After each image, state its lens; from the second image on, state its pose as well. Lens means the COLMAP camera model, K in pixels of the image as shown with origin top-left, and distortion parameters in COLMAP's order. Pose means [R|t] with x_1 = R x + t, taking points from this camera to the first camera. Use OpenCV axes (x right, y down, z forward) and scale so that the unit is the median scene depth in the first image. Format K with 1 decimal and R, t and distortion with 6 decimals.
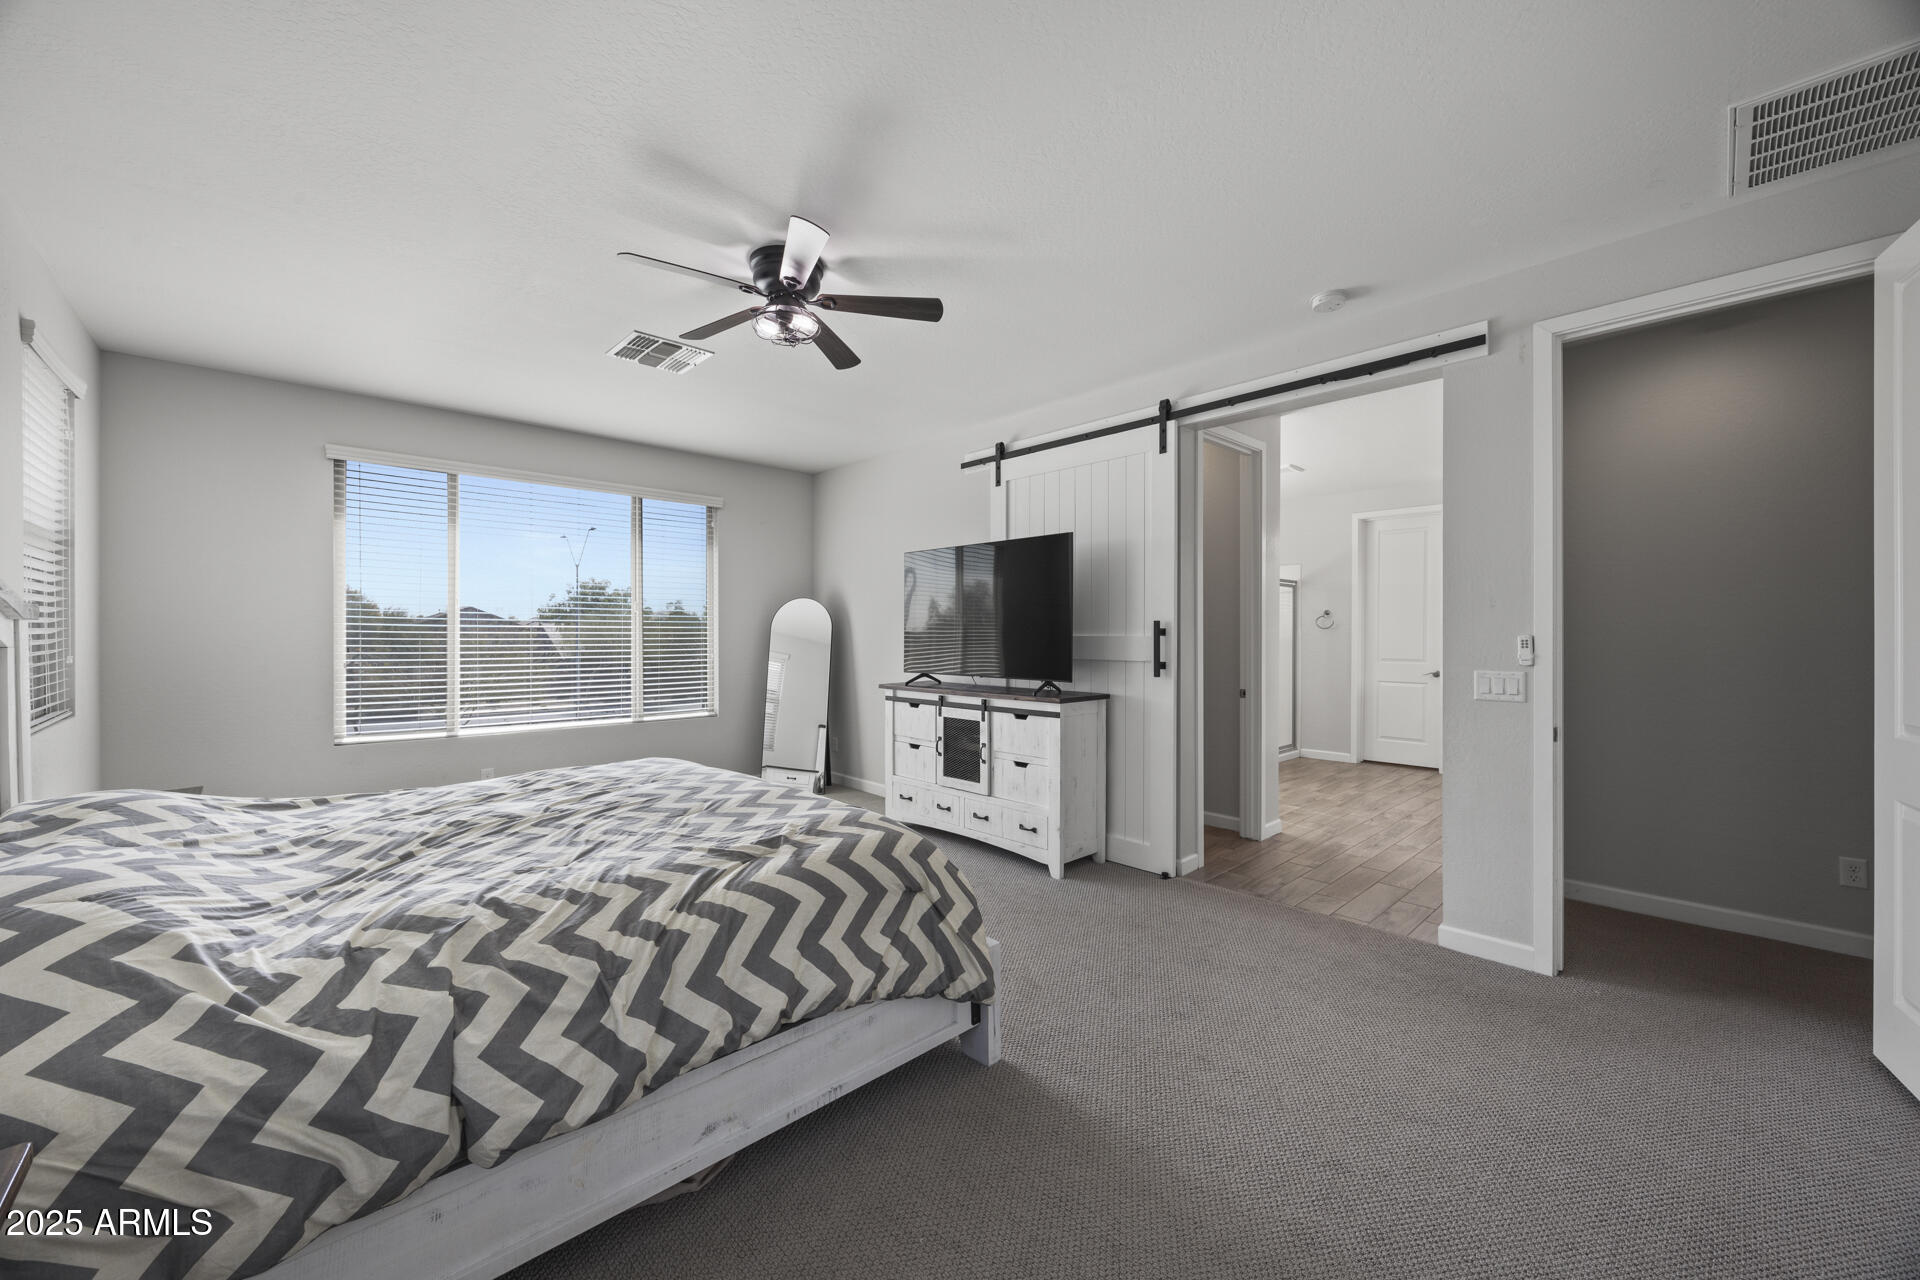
lens RADIAL K [[744.7, 0, 960.7], [0, 744.7, 640.3], [0, 0, 1]] dist [-0.000900, -0.000031]
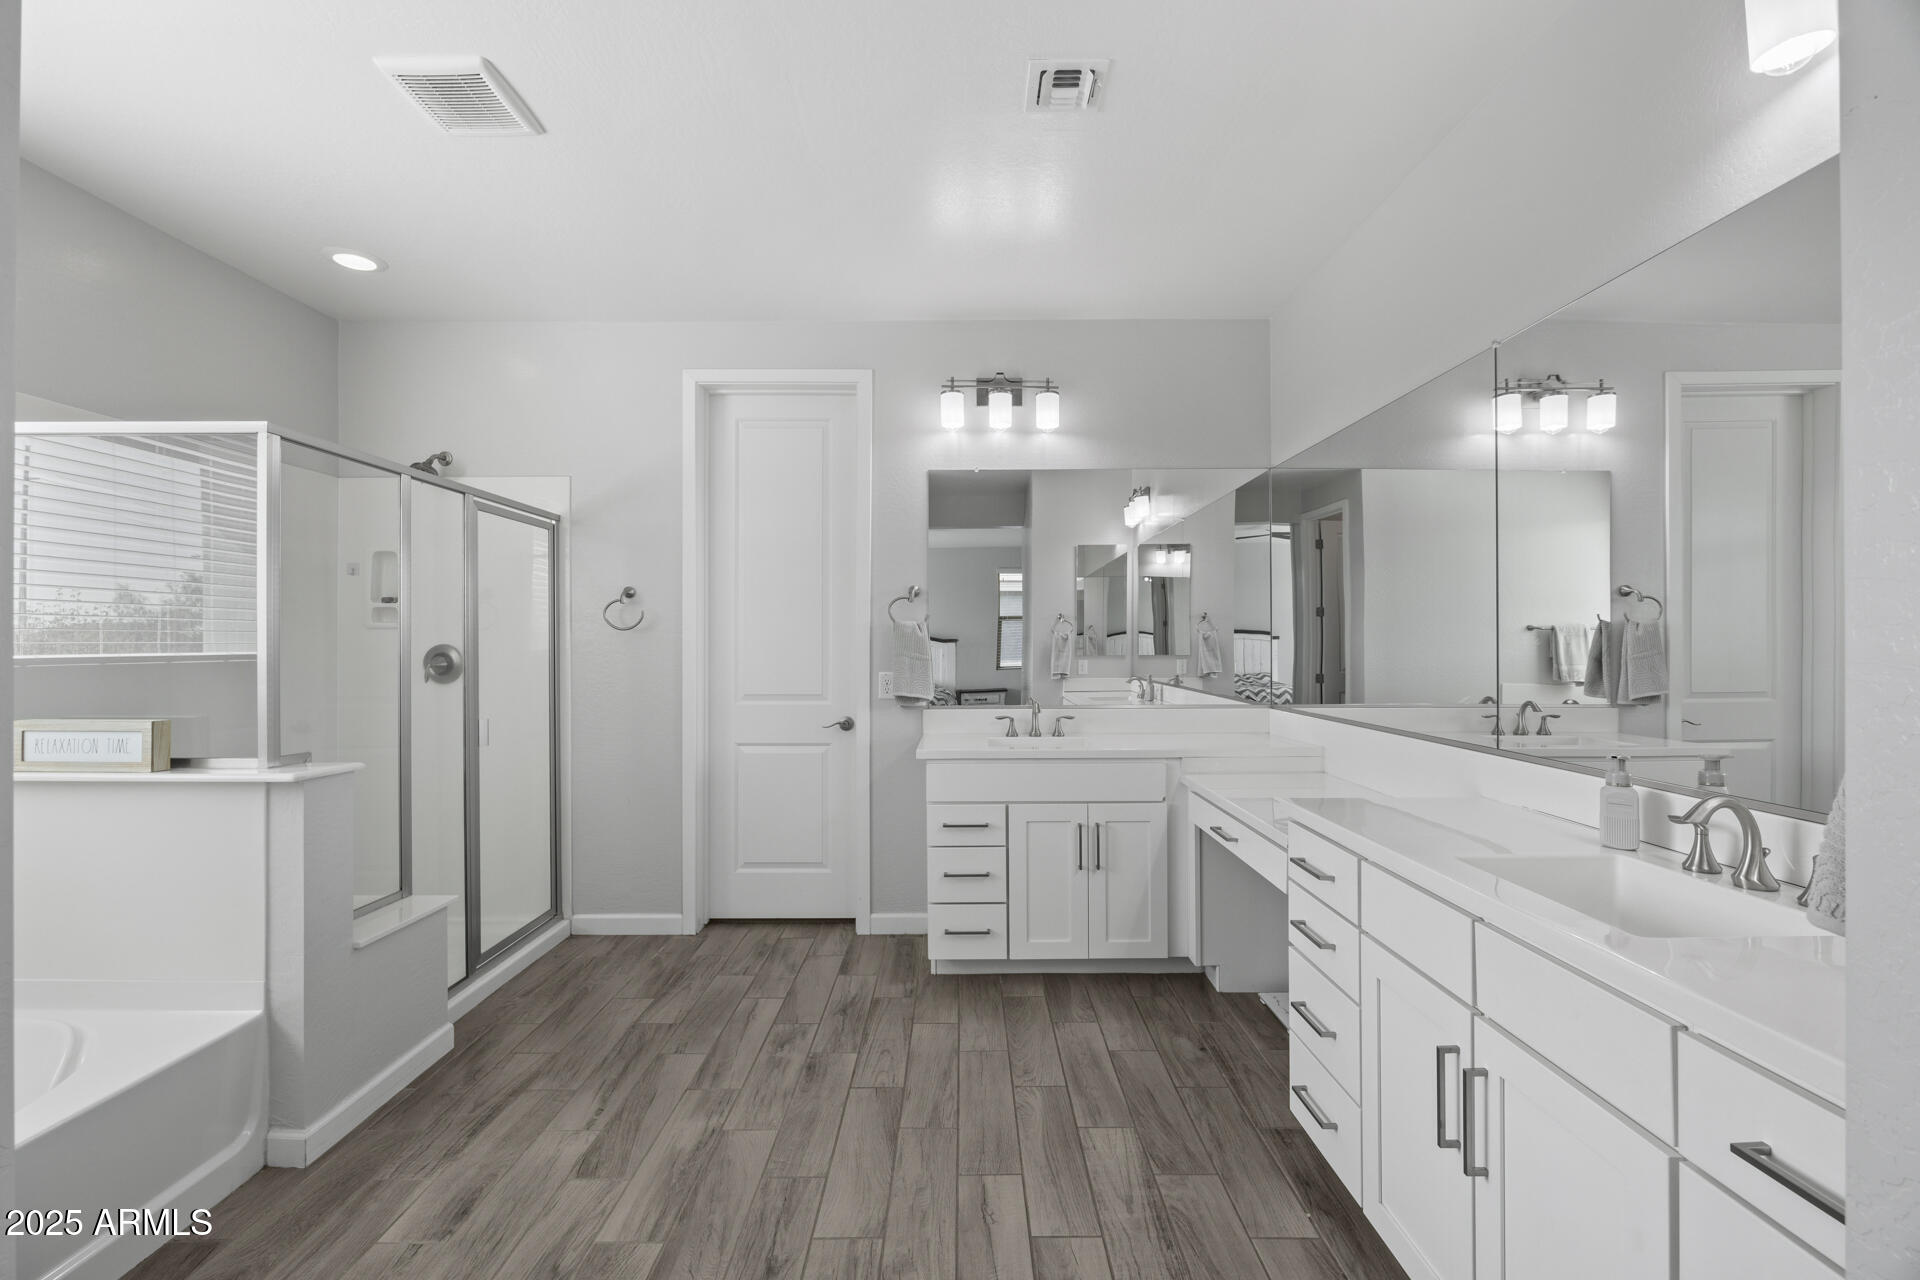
lens RADIAL K [[836.7, 0, 959.9], [0, 836.7, 646.9], [0, 0, 1]] dist [-0.001109, -0.000022]
pose [[0.687693, -0.004146, 0.725990, 0.274288], [0.010771, 0.999932, -0.004493, -0.001856], [-0.725922, 0.010909, 0.687691, 0.533583]]
